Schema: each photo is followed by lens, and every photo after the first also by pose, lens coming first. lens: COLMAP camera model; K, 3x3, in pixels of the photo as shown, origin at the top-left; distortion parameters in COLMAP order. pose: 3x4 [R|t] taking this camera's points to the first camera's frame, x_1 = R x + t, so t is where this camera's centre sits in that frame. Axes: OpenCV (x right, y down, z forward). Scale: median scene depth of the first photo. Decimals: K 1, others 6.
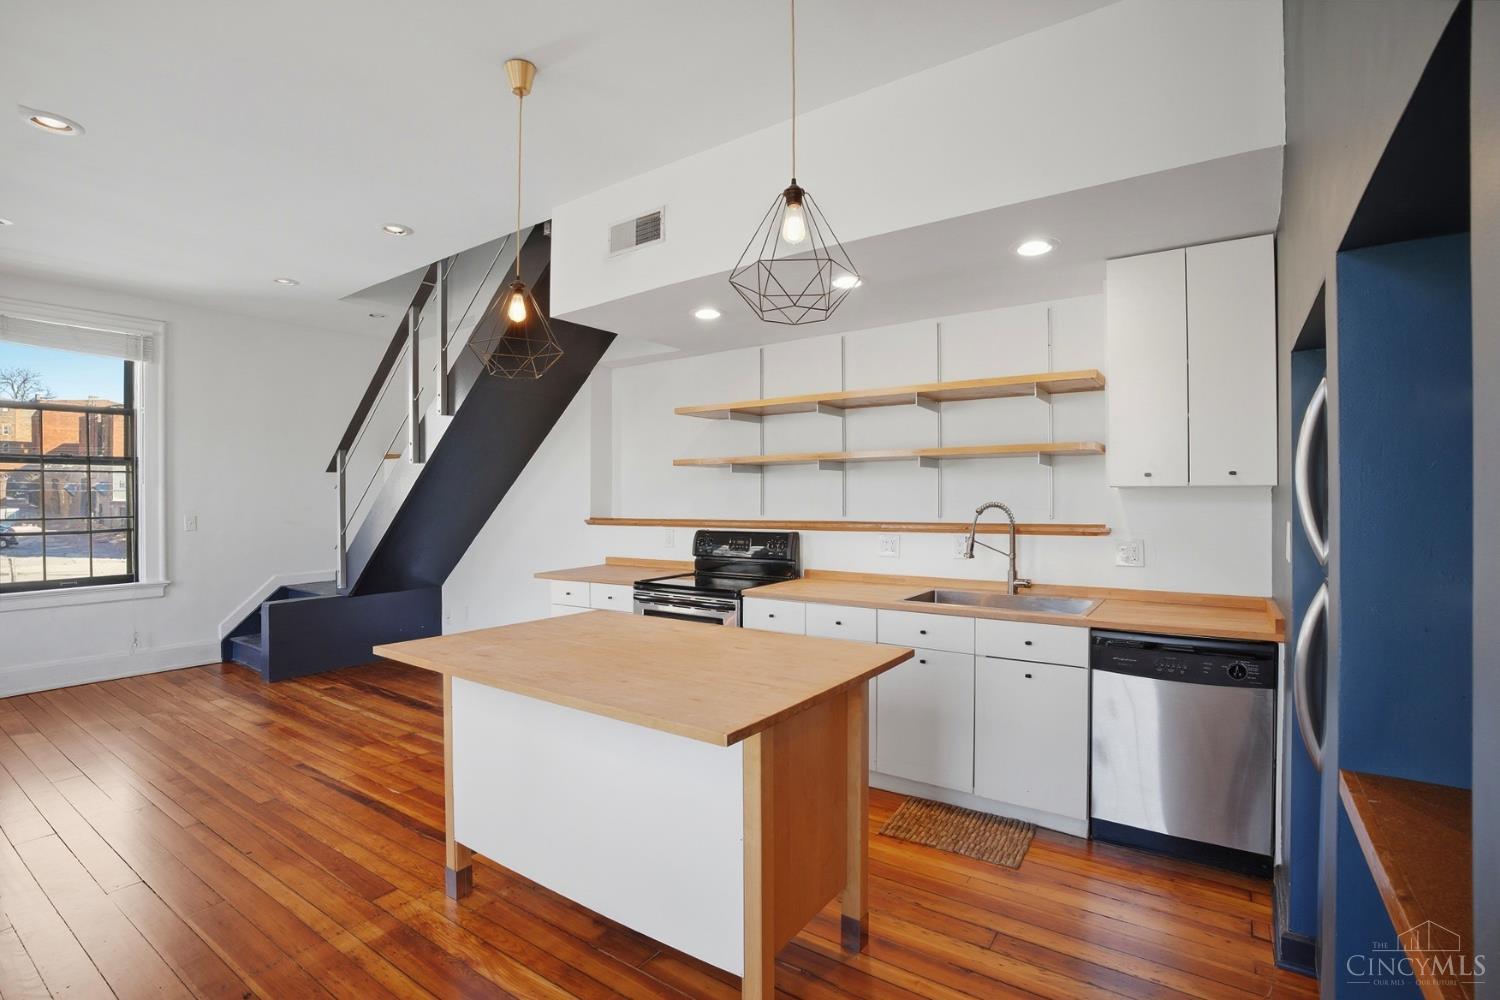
lens RADIAL K [[716.5, 0, 748.8], [0, 716.5, 489.6], [0, 0, 1]] dist [-0.067326, 0.016472]
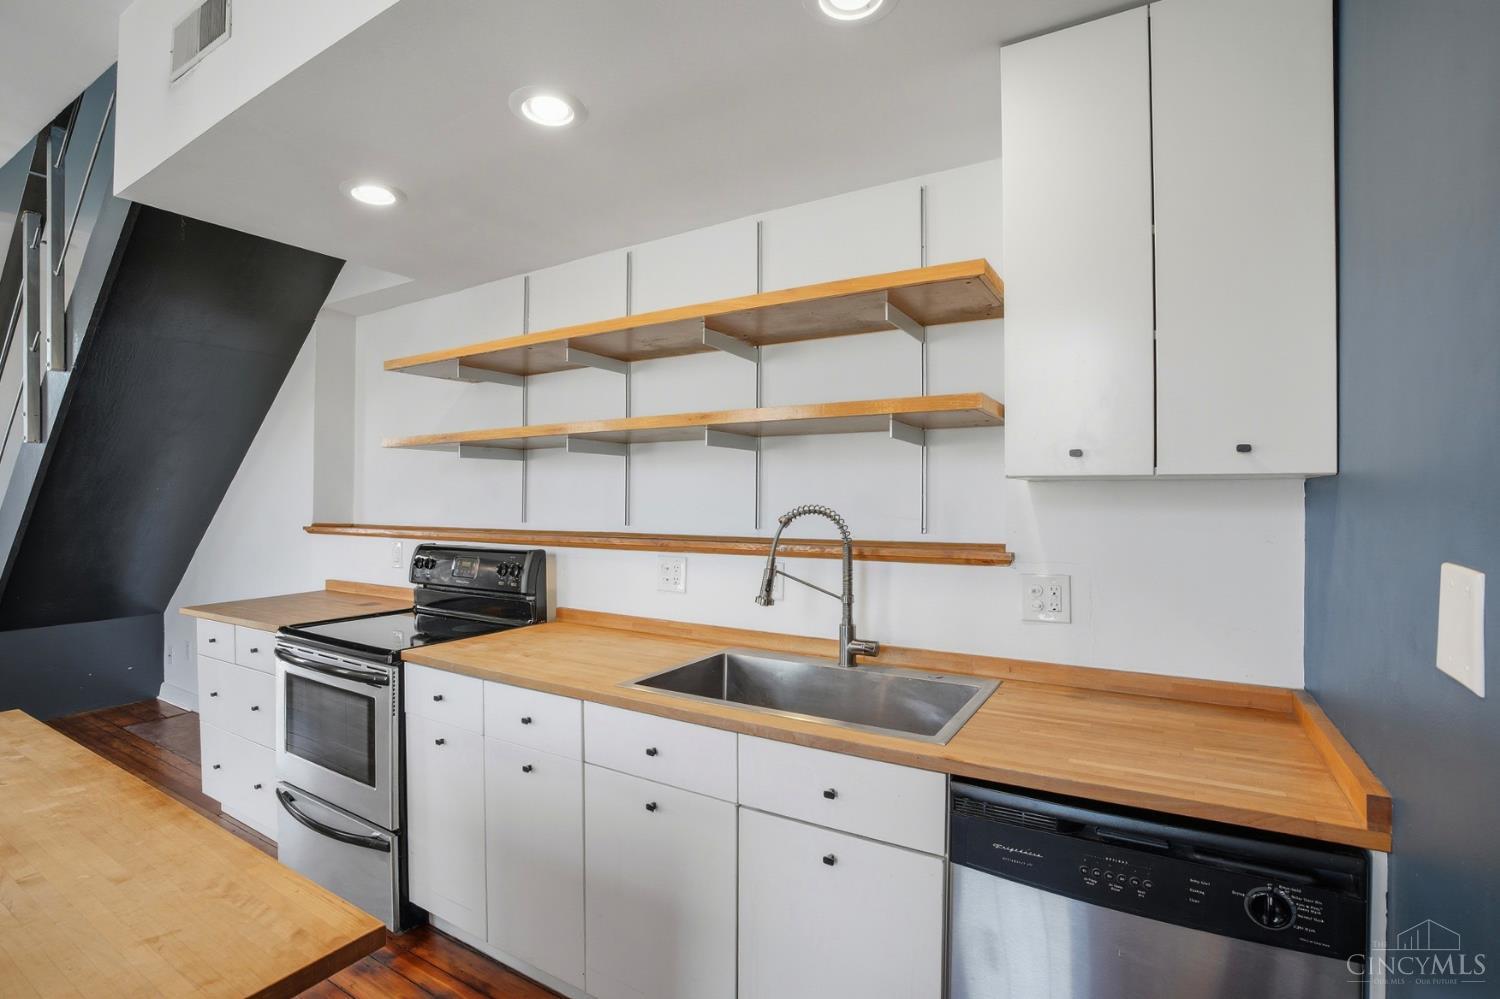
lens RADIAL K [[716.5, 0, 748.8], [0, 716.5, 489.1], [0, 0, 1]] dist [-0.067326, 0.016472]
pose [[0.998116, 0.007974, 0.060833, 0.242731], [-0.007728, 0.999961, -0.004275, 0.007442], [-0.060864, 0.003797, 0.998139, 0.406290]]
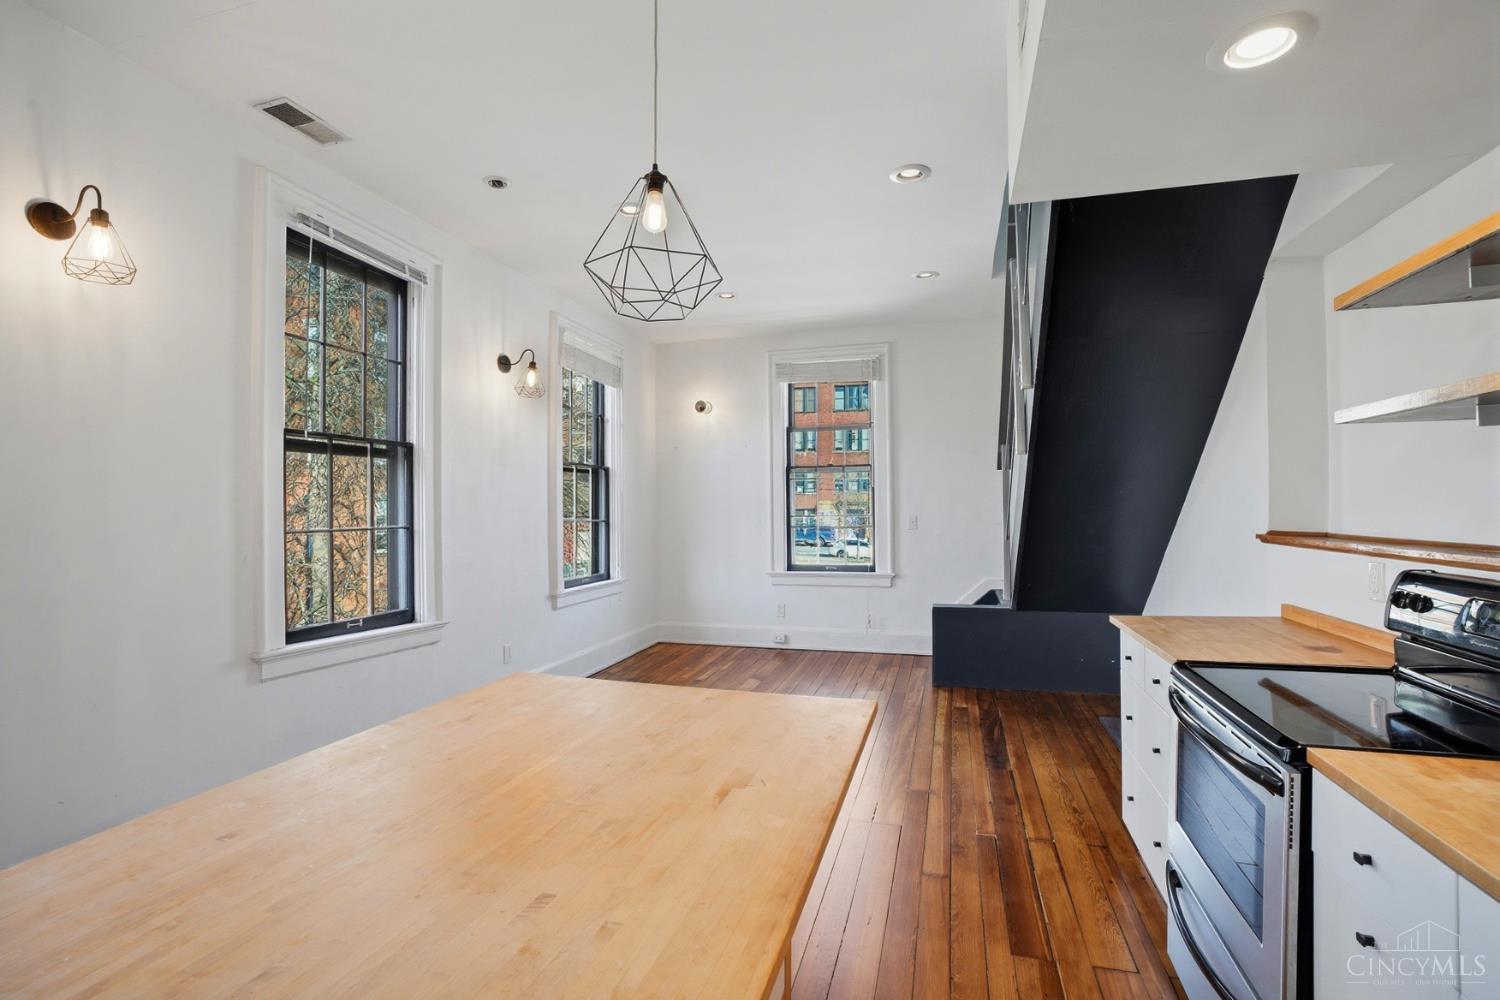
lens RADIAL K [[697.4, 0, 751.7], [0, 697.4, 496.4], [0, 0, 1]] dist [-0.039827, 0.015225]
pose [[0.330194, -0.007339, -0.943885, 0.226186], [0.014574, 0.999890, -0.002676, 0.011270], [0.943801, -0.012872, 0.330265, 0.628873]]
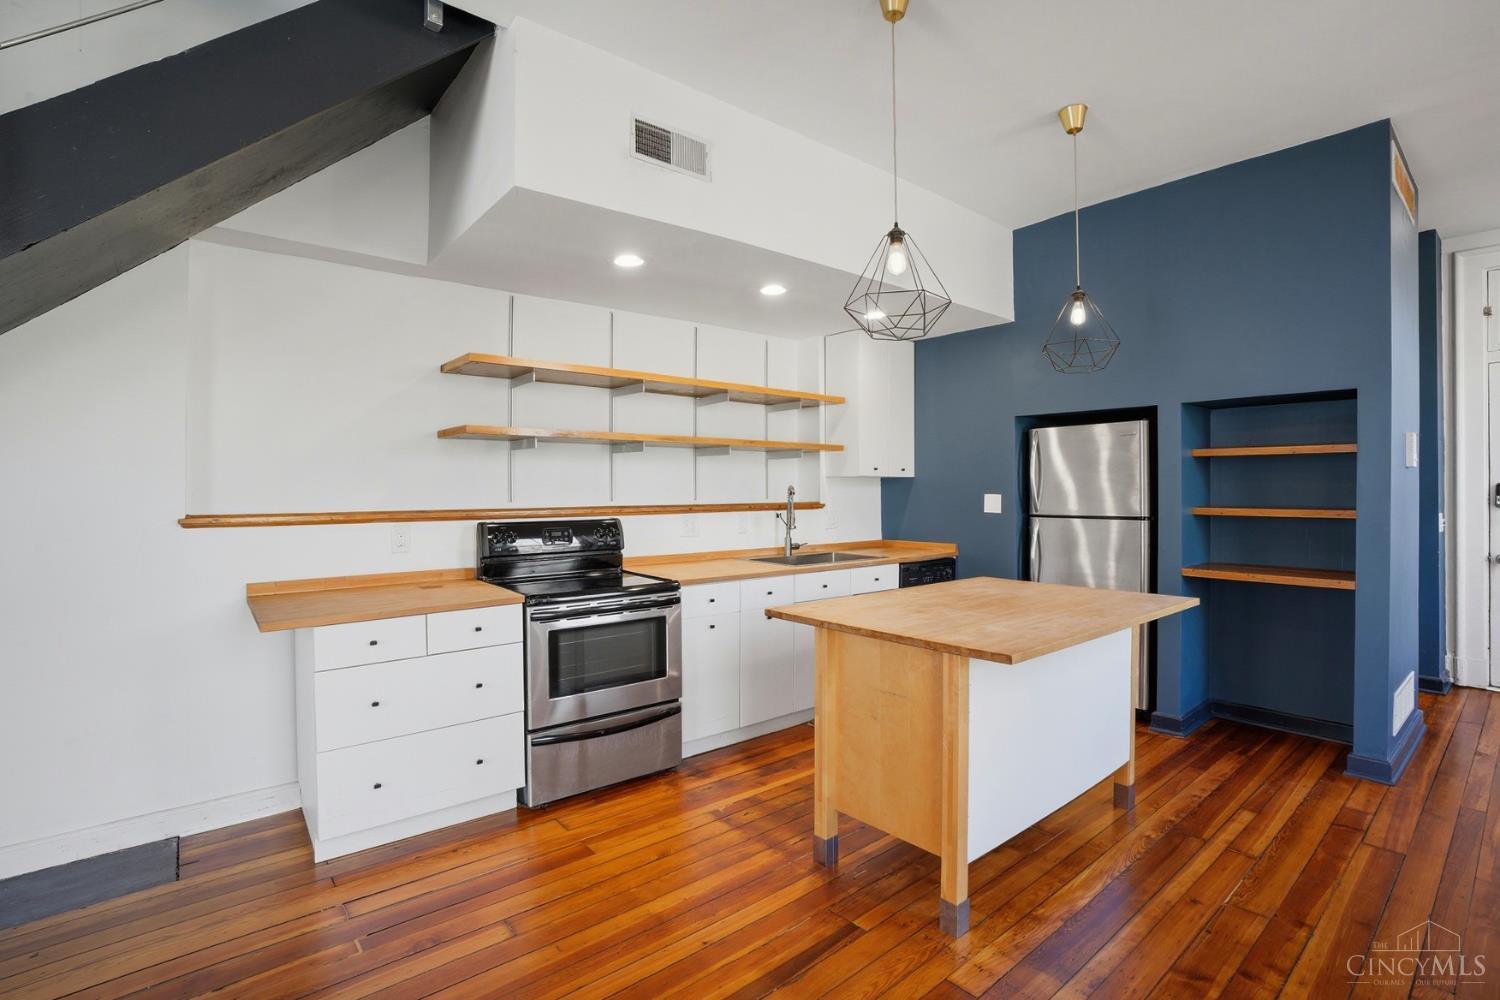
lens RADIAL K [[716.5, 0, 748.8], [0, 716.5, 489.6], [0, 0, 1]] dist [-0.067326, 0.016472]
pose [[0.250740, -0.004161, 0.968046, -0.887478], [-0.020079, 0.999753, 0.009498, 0.011781], [-0.967846, -0.021819, 0.250594, 0.691592]]
